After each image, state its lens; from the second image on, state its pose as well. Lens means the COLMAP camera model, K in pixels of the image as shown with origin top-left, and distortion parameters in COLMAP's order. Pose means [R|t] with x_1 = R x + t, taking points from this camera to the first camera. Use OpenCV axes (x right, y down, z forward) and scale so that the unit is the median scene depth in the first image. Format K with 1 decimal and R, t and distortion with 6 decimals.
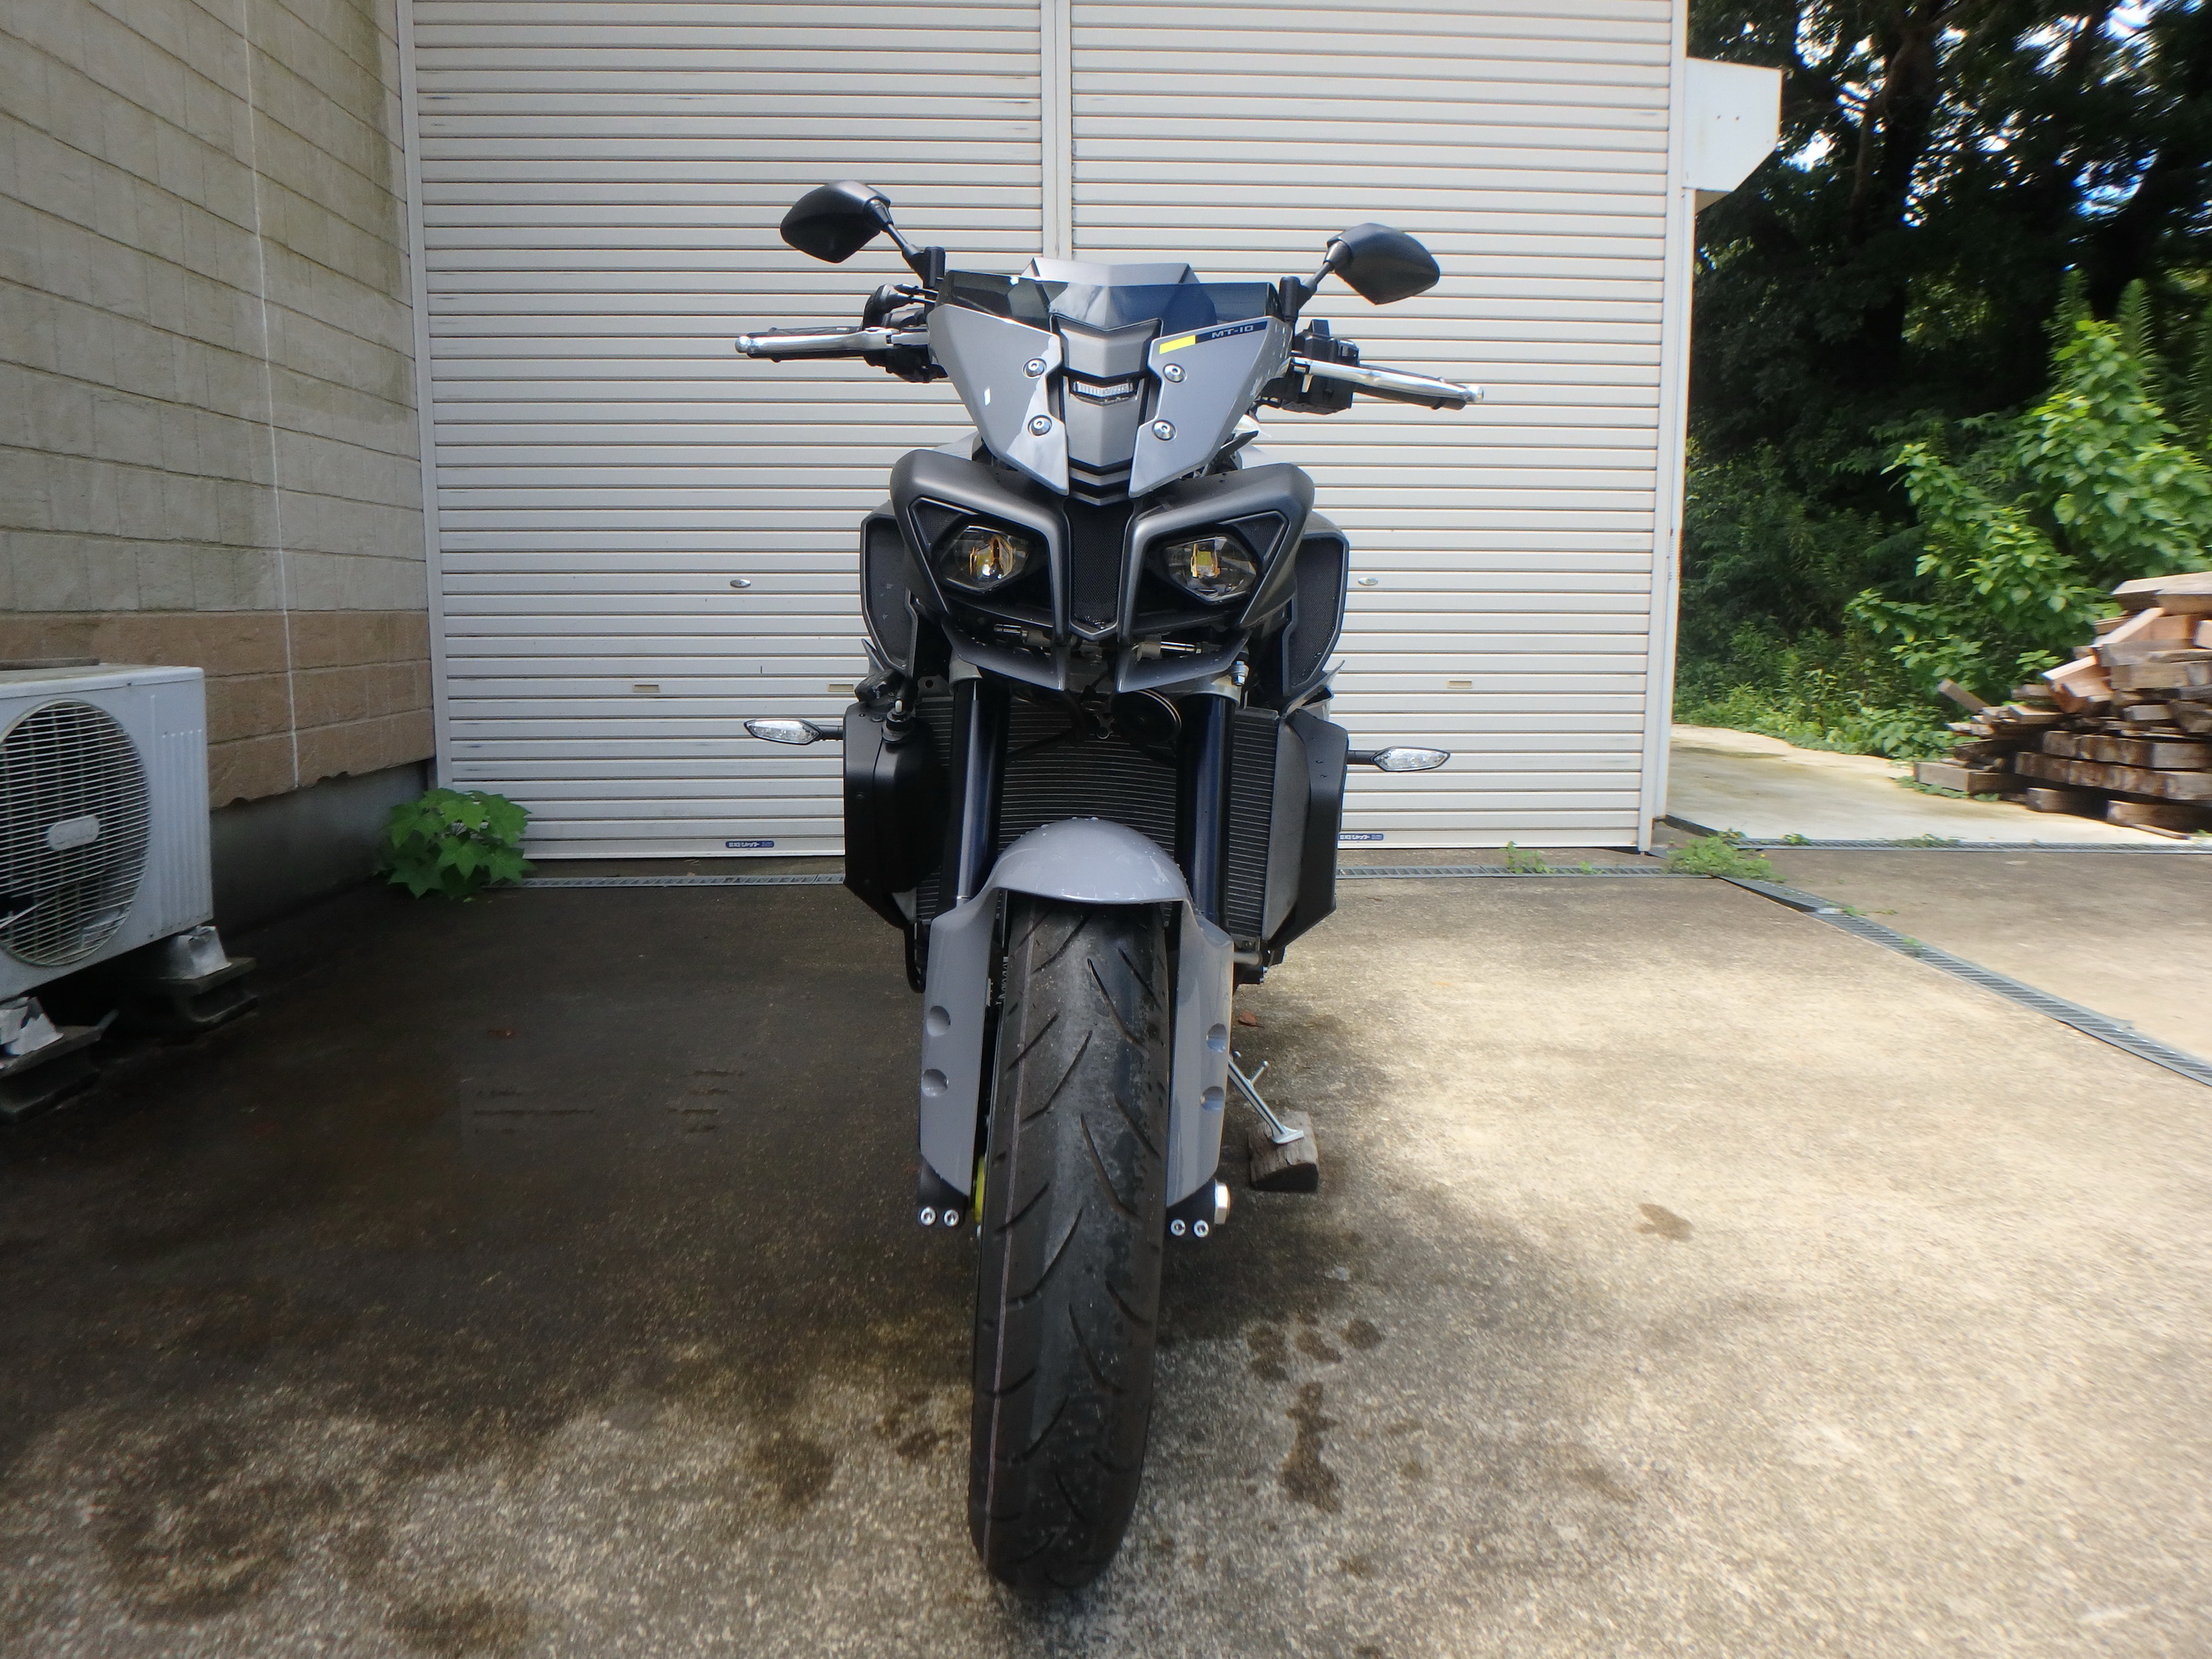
lens RADIAL K [[1363.6, 0, 1079.0], [0, 1363.6, 823.2], [0, 0, 1]] dist [-0.042959, 0.001952]
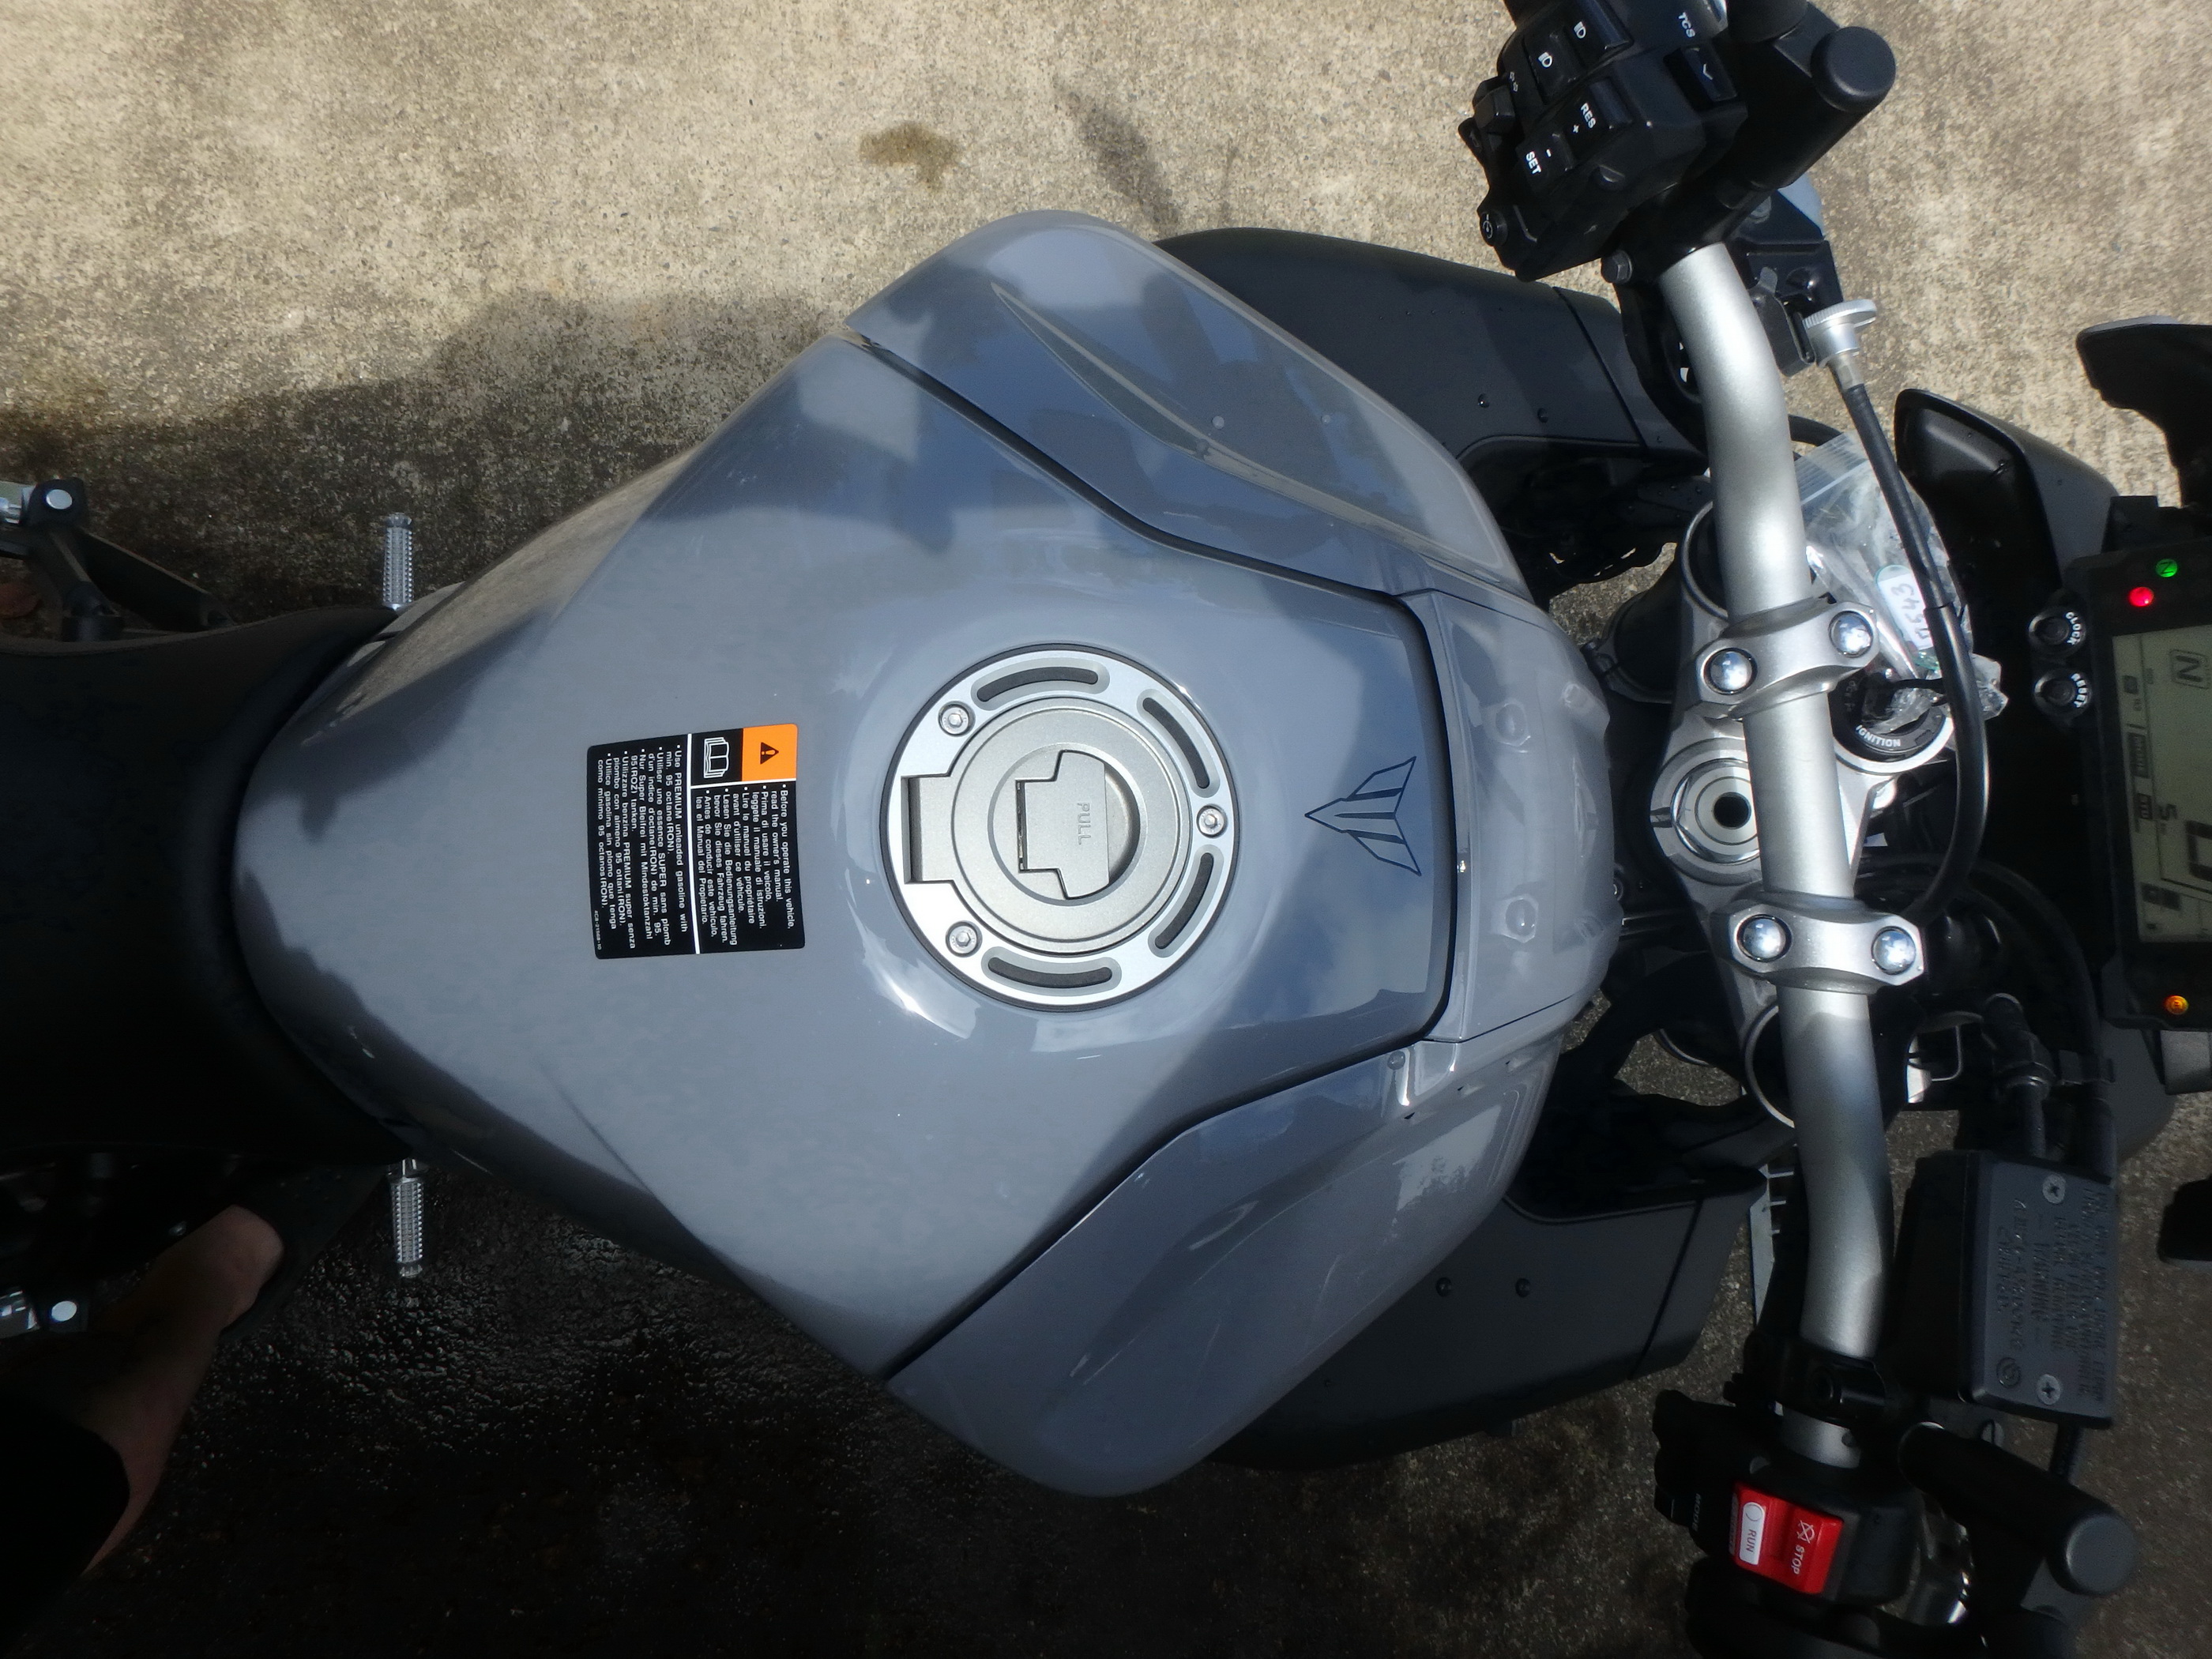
lens RADIAL K [[1363.6, 0, 1111.0], [0, 1363.6, 794.1], [0, 0, 1]] dist [-0.042959, 0.001952]
pose [[-0.067436, -0.997701, -0.006693, 0.036270], [-0.030562, -0.004640, 0.999522, -0.448890], [-0.997255, 0.067609, -0.030179, 0.790349]]
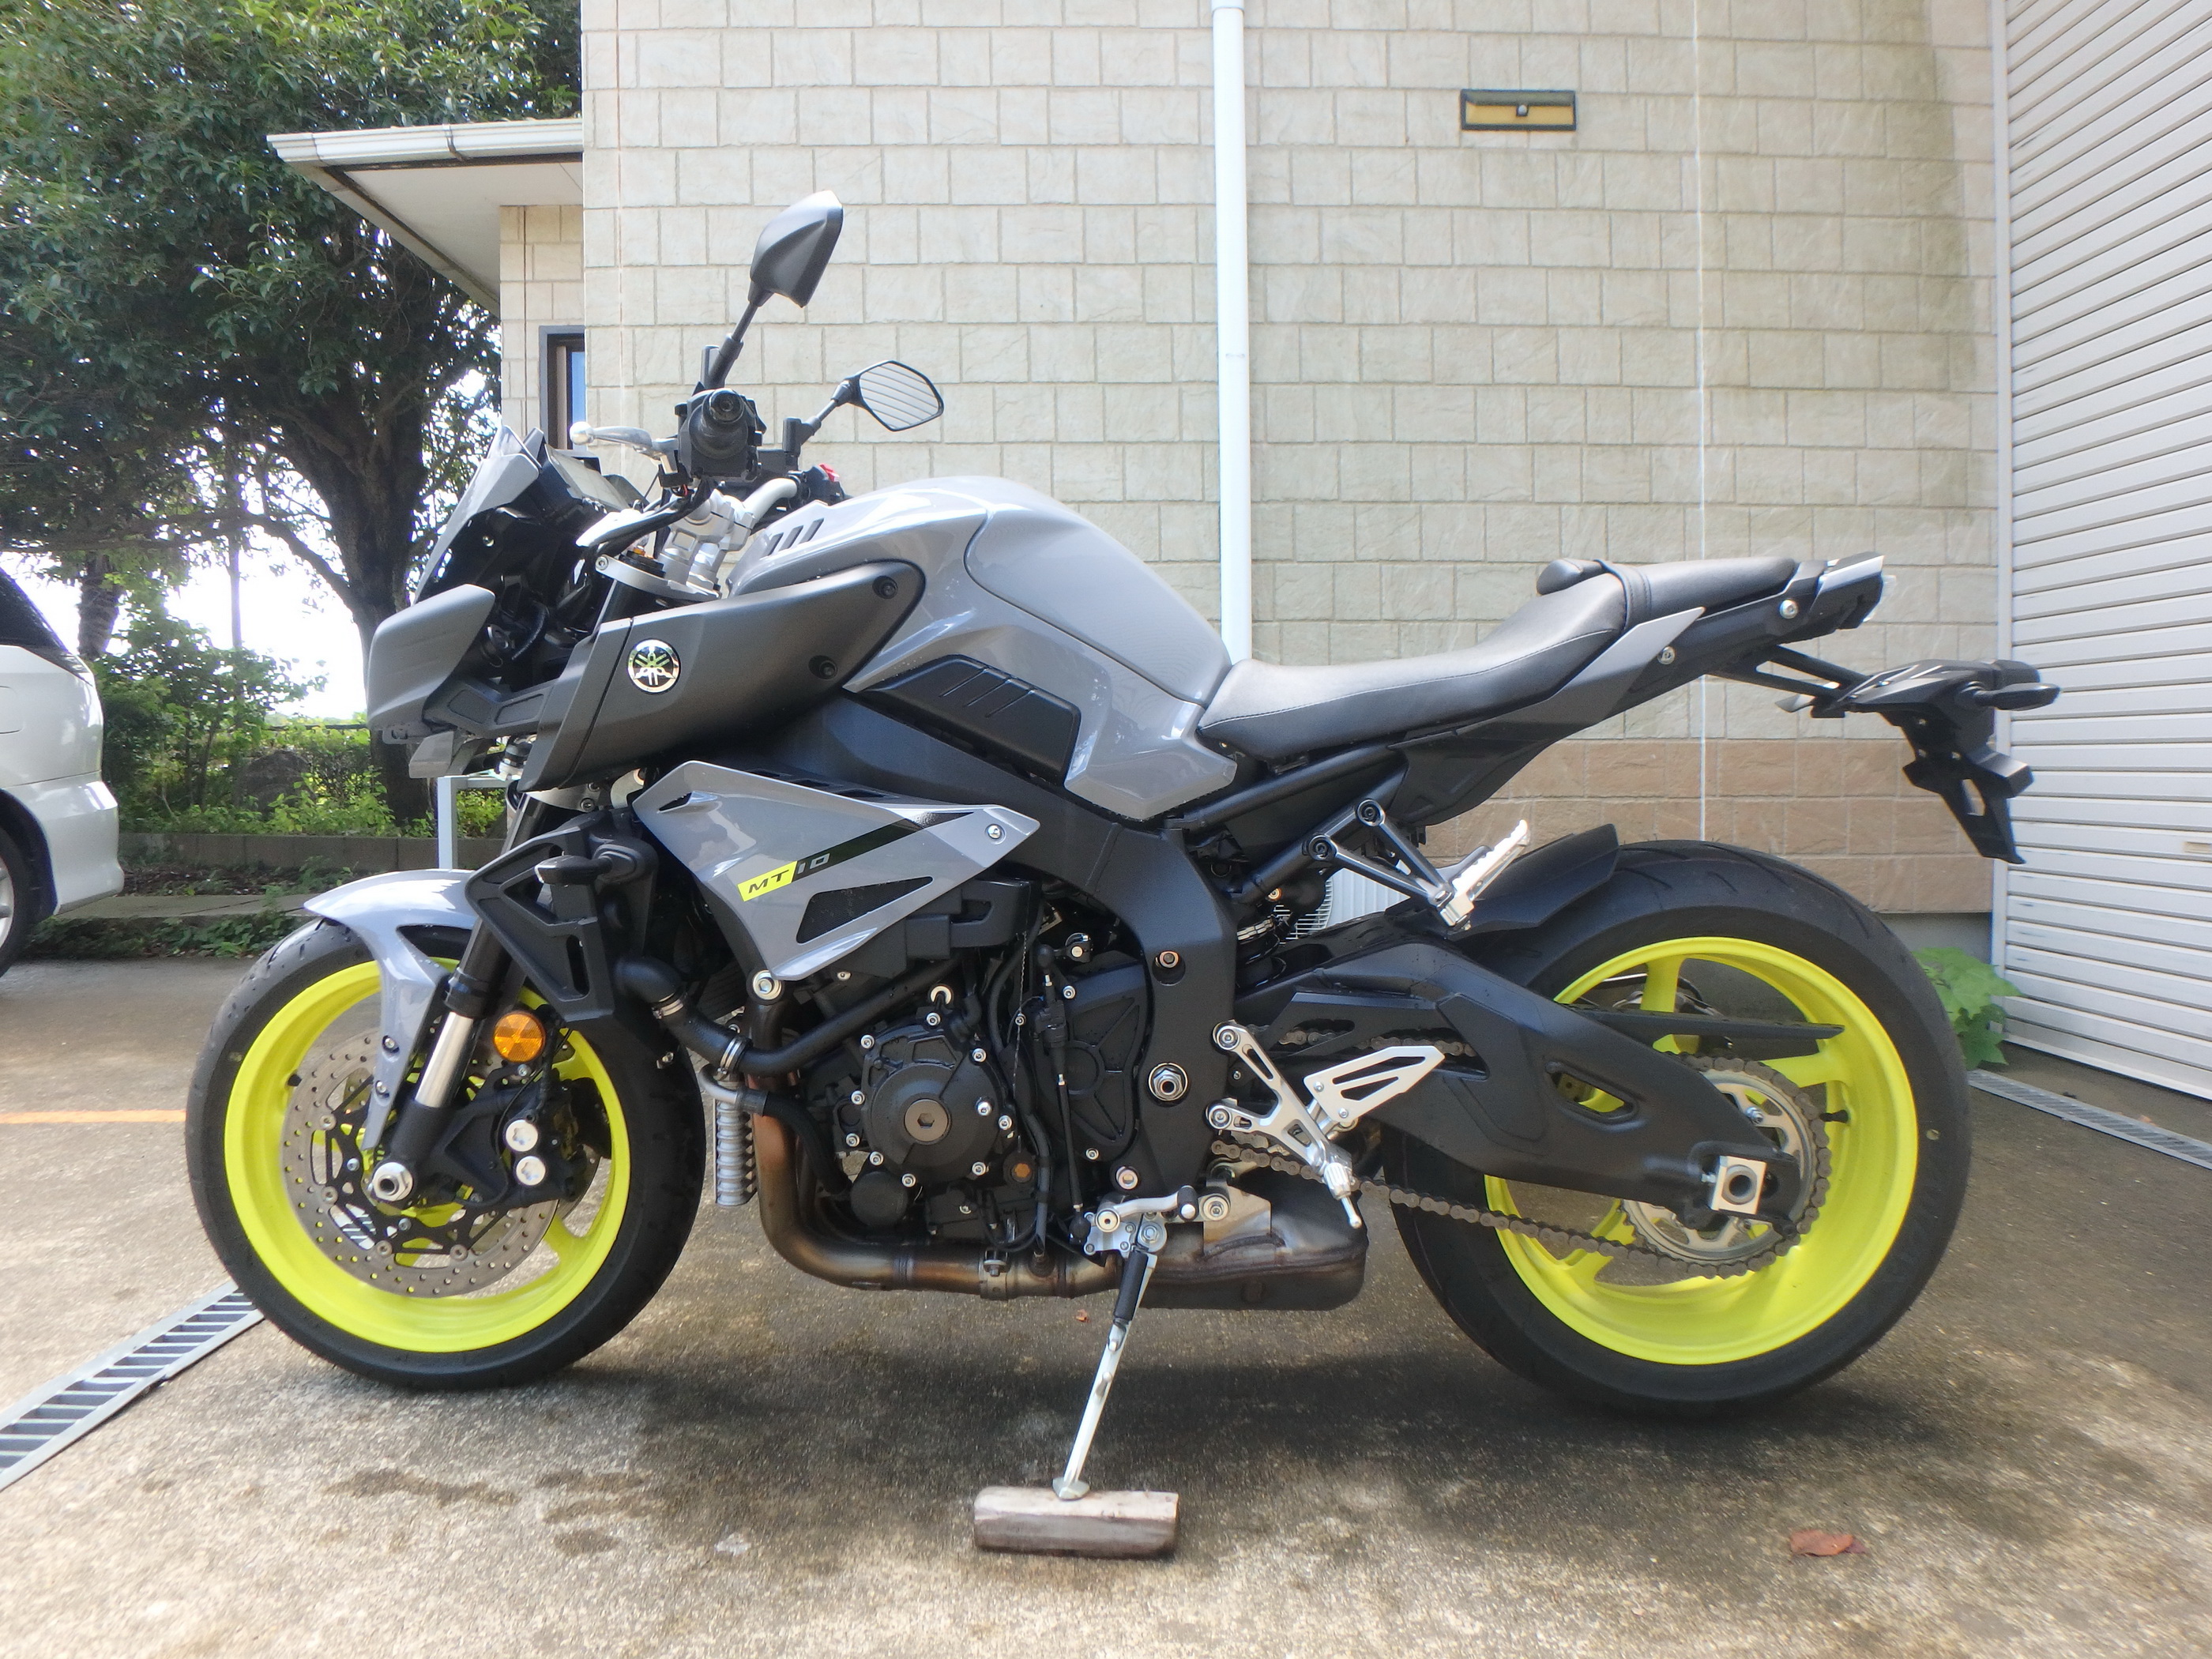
lens RADIAL K [[1363.6, 0, 1105.8], [0, 1363.6, 823.4], [0, 0, 1]] dist [-0.042959, 0.001952]
pose [[-0.002606, 0.046457, -0.998917, 0.744032], [-0.154852, 0.986852, 0.046300, -0.114727], [0.987934, 0.154805, 0.004622, 0.902444]]
